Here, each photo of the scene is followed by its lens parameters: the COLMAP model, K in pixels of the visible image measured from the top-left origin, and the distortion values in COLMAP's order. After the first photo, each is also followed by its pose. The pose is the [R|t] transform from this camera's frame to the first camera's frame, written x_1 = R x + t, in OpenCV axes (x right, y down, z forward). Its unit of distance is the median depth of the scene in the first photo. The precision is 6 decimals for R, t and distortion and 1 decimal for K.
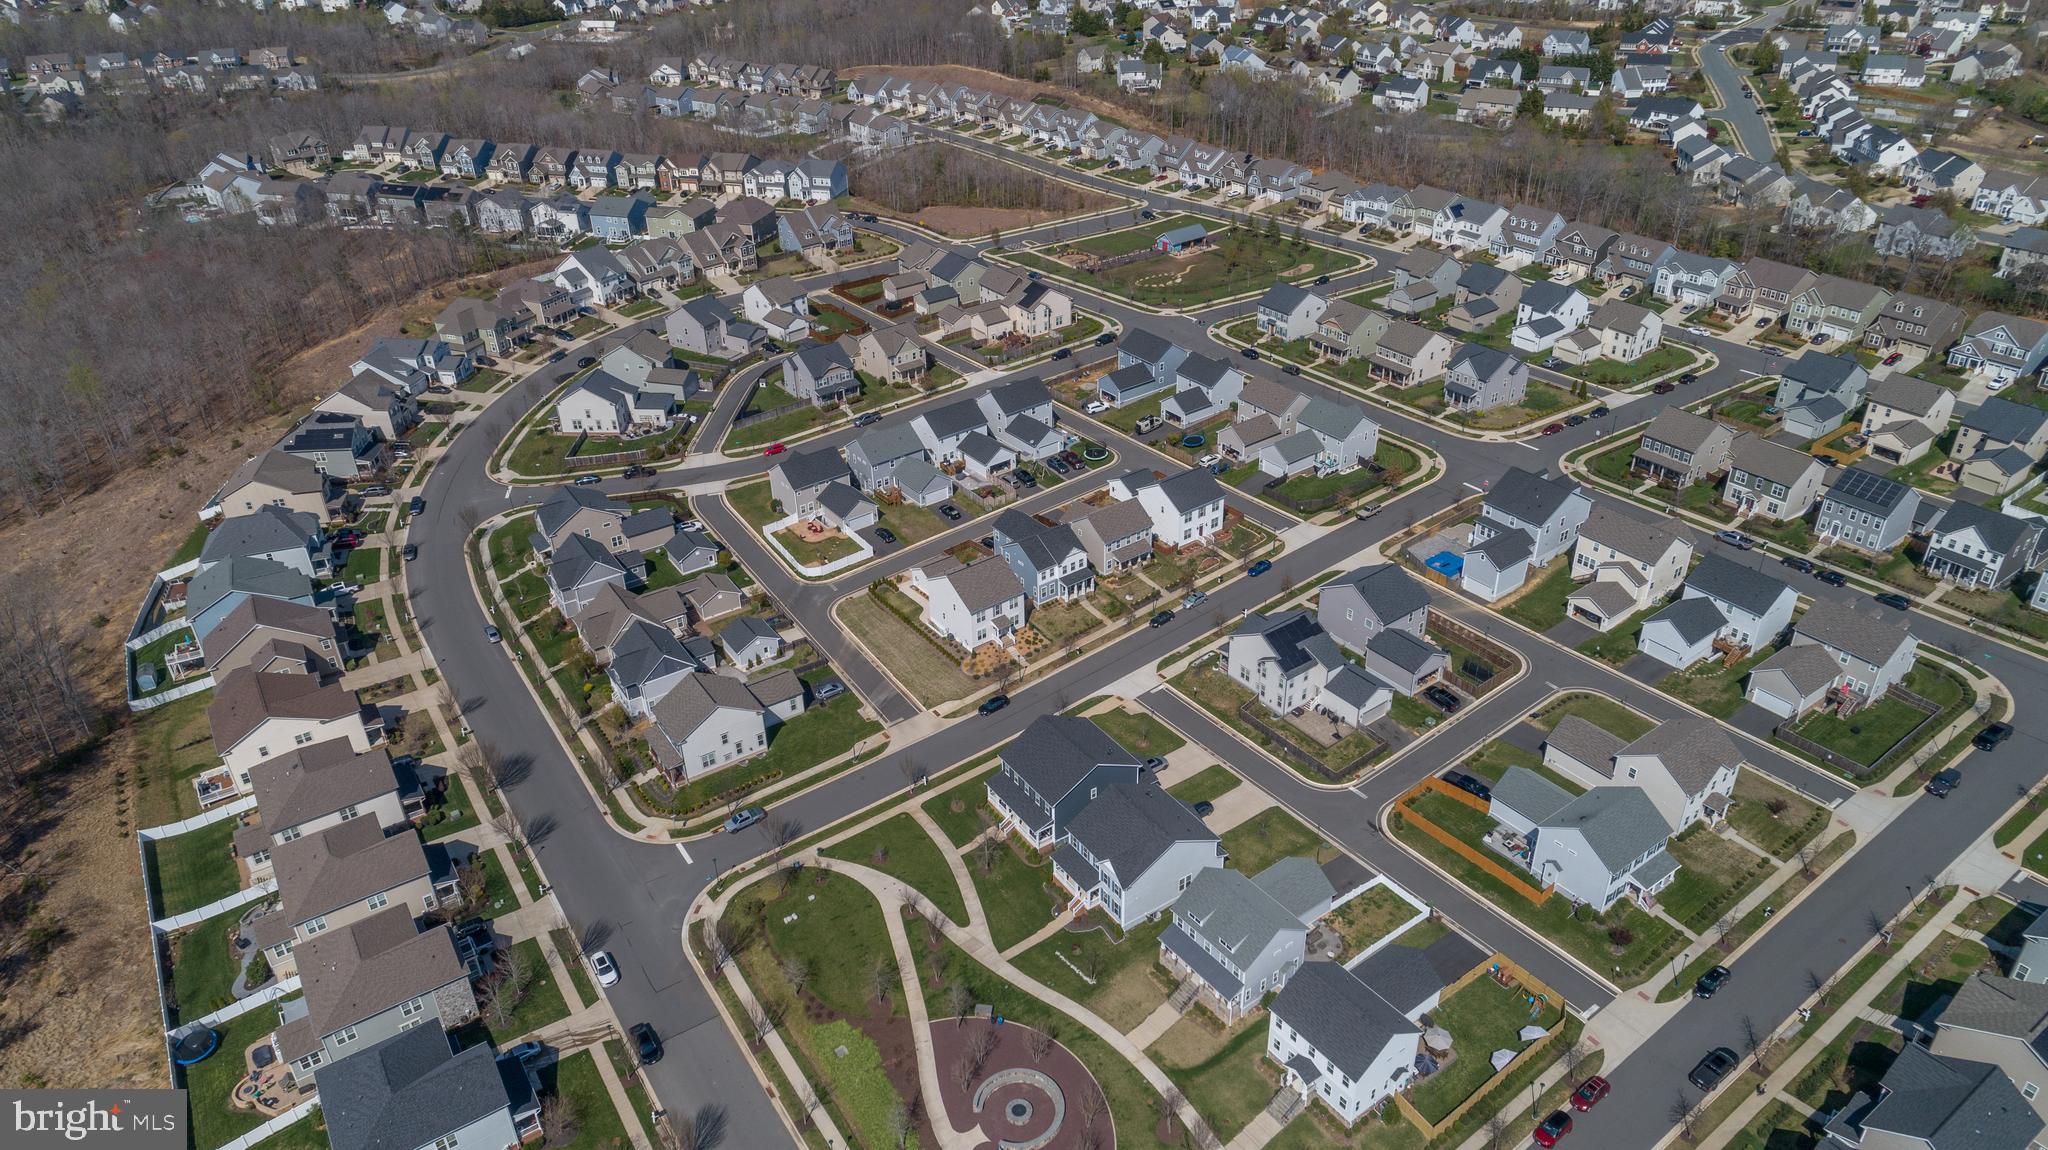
lens RADIAL K [[1371.8, 0, 1020.8], [0, 1371.8, 577.2], [0, 0, 1]] dist [0.018586, 0.010775]
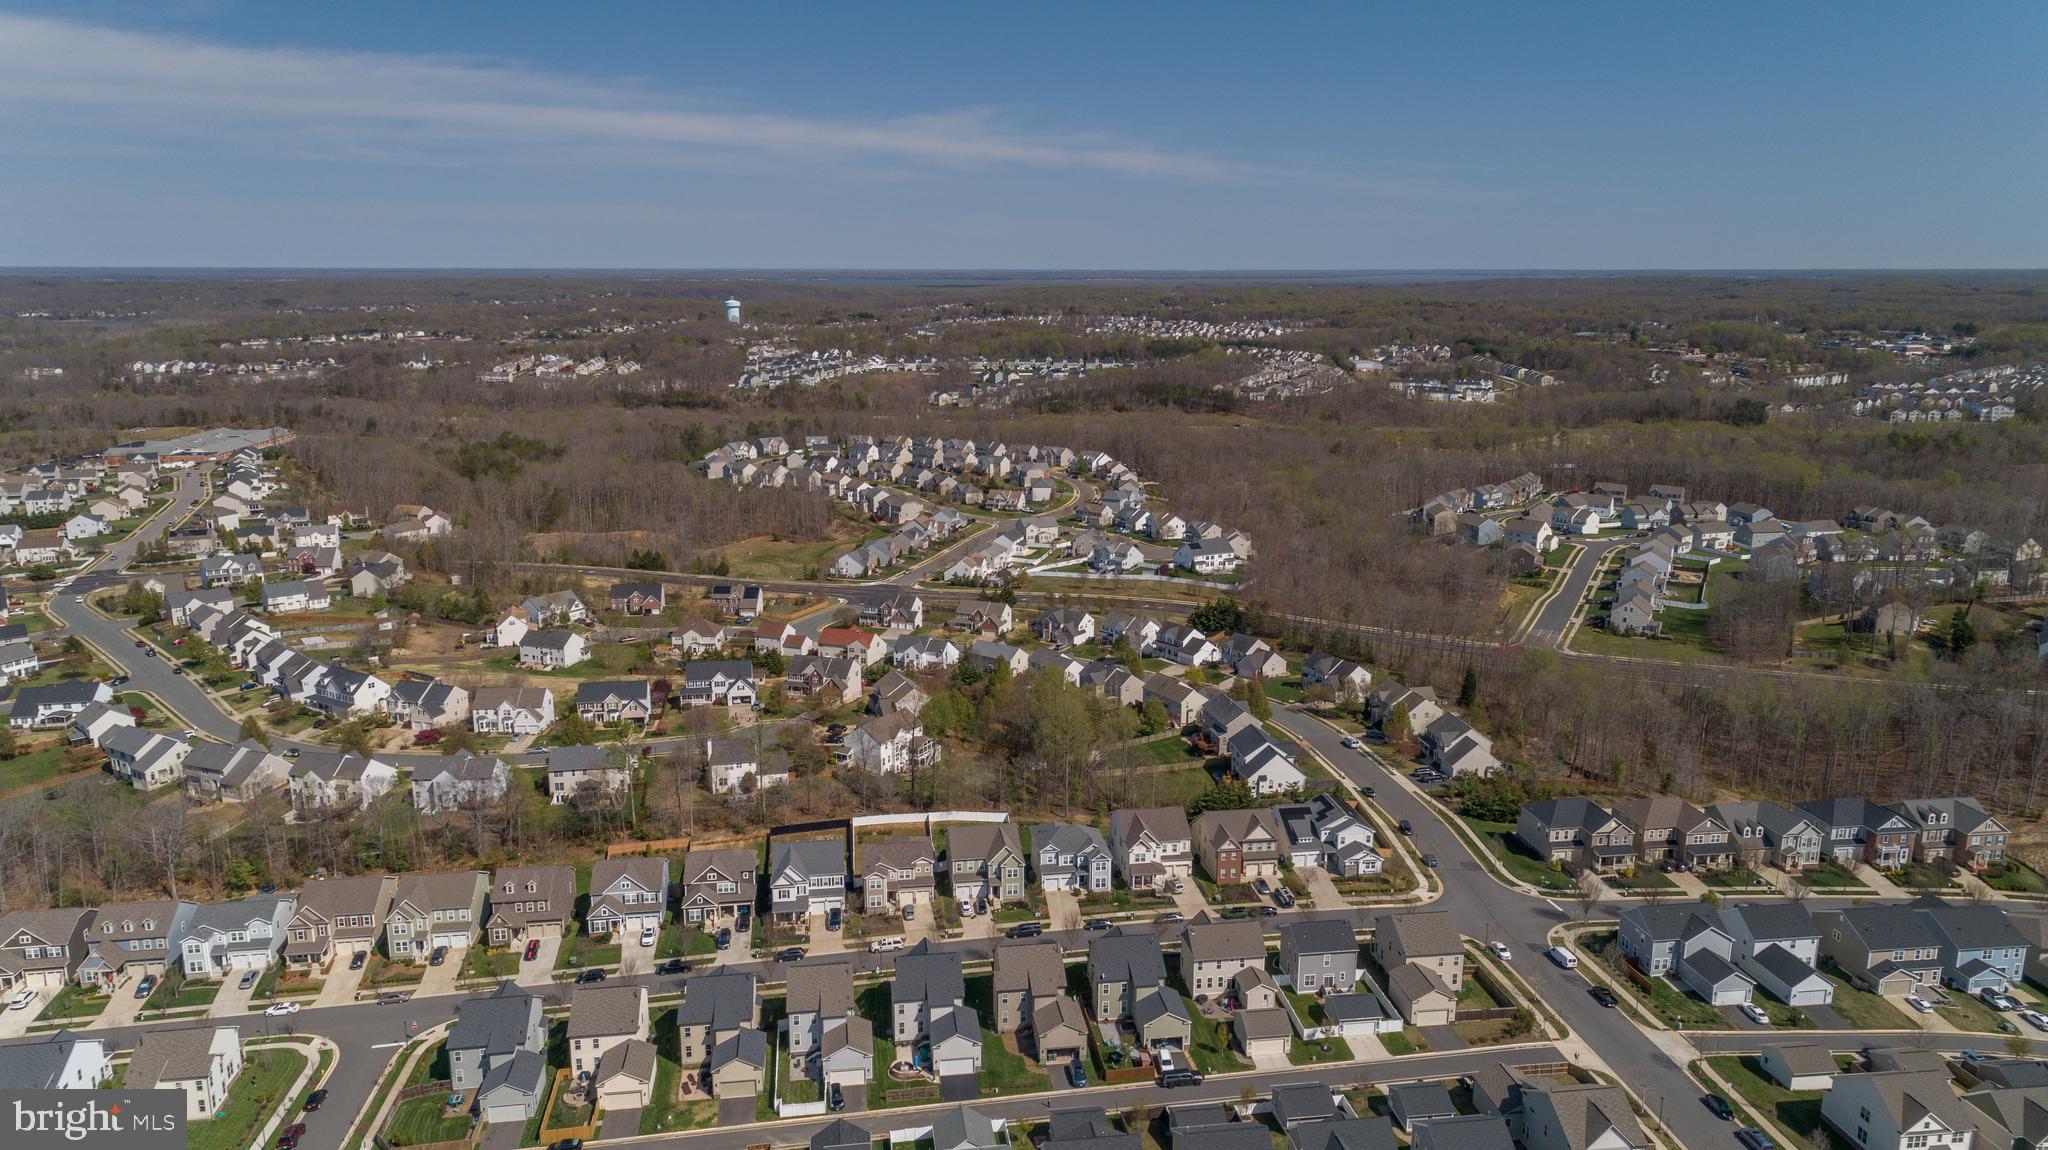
lens RADIAL K [[1371.8, 0, 1020.8], [0, 1371.8, 577.2], [0, 0, 1]] dist [0.018586, 0.010775]
pose [[0.472330, -0.173058, 0.864266, 0.132729], [0.447017, 0.892112, -0.065666, -0.226083], [-0.759658, 0.417358, 0.498731, 0.372825]]
